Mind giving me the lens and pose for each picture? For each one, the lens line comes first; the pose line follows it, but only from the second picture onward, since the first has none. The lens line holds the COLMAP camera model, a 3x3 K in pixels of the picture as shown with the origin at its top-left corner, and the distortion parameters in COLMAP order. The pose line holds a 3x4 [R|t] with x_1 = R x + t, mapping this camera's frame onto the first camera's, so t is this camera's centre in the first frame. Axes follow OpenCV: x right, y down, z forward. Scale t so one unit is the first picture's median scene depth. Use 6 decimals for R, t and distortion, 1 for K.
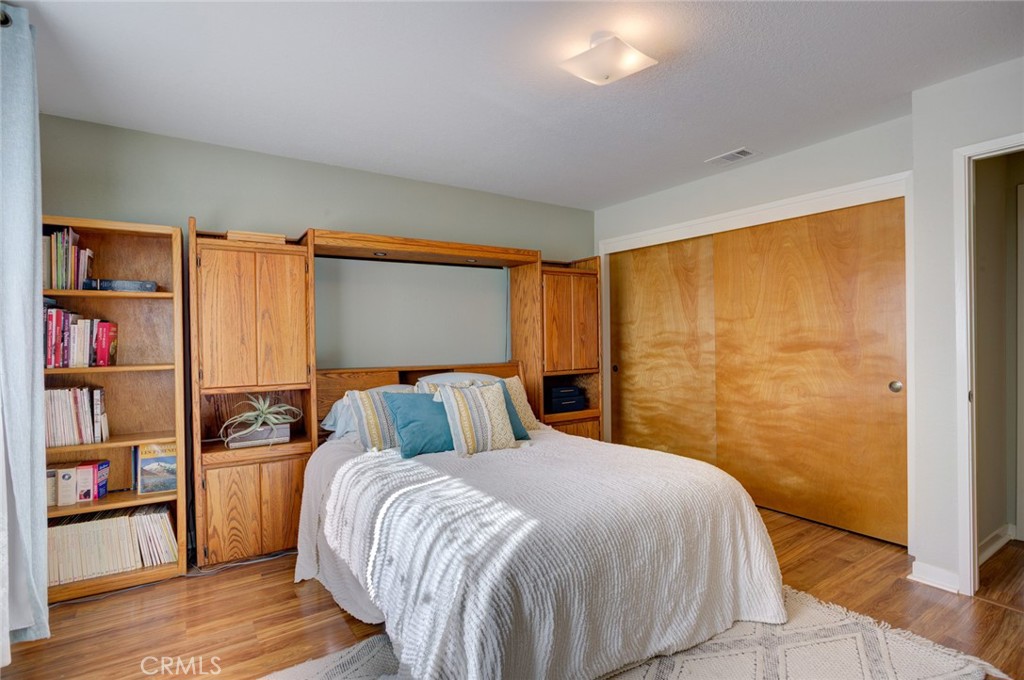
lens RADIAL K [[505.1, 0, 509.0], [0, 505.1, 336.5], [0, 0, 1]] dist [-0.018386, 0.006147]
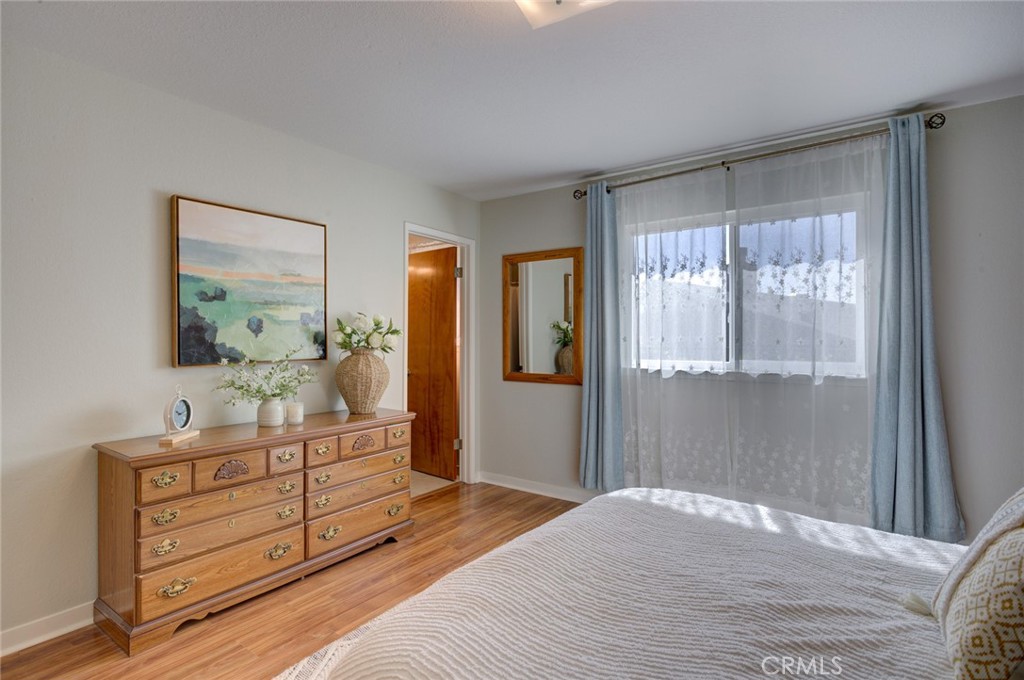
lens RADIAL K [[505.1, 0, 518.2], [0, 505.1, 339.8], [0, 0, 1]] dist [-0.018386, 0.006147]
pose [[-0.936520, 0.011471, -0.350425, 0.340359], [0.010516, 0.999934, 0.004626, -0.005442], [0.350455, 0.000647, -0.936579, 1.105973]]
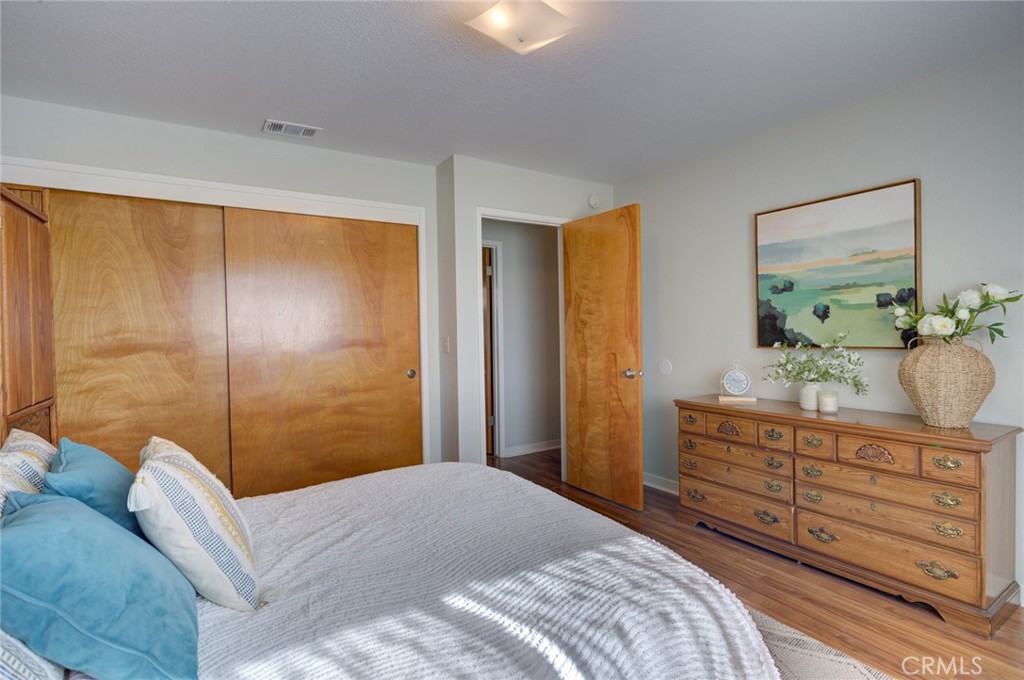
lens RADIAL K [[505.1, 0, 510.9], [0, 505.1, 339.9], [0, 0, 1]] dist [-0.018386, 0.006147]
pose [[0.029501, -0.011365, 0.999500, -0.457814], [0.012582, 0.999860, 0.010998, 0.002880], [-0.999486, 0.012251, 0.029640, 0.653108]]
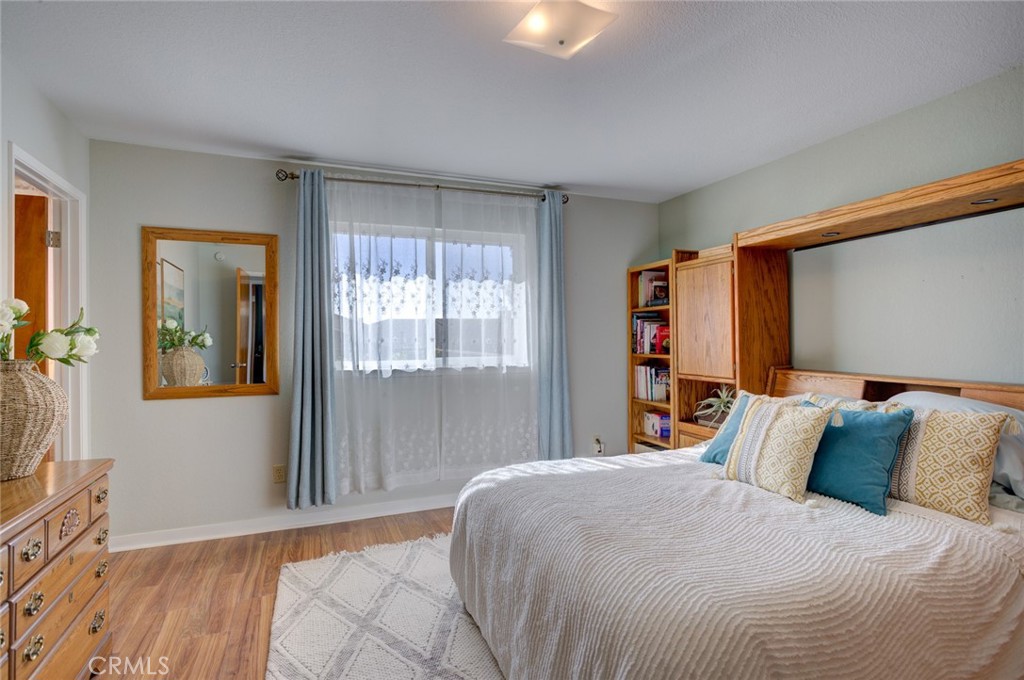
lens RADIAL K [[505.1, 0, 508.1], [0, 505.1, 338.1], [0, 0, 1]] dist [-0.018386, 0.006147]
pose [[-0.207041, 0.011285, -0.978267, 0.700431], [0.012611, 0.999881, 0.008866, -0.009305], [0.978251, -0.010501, -0.207159, 0.709052]]
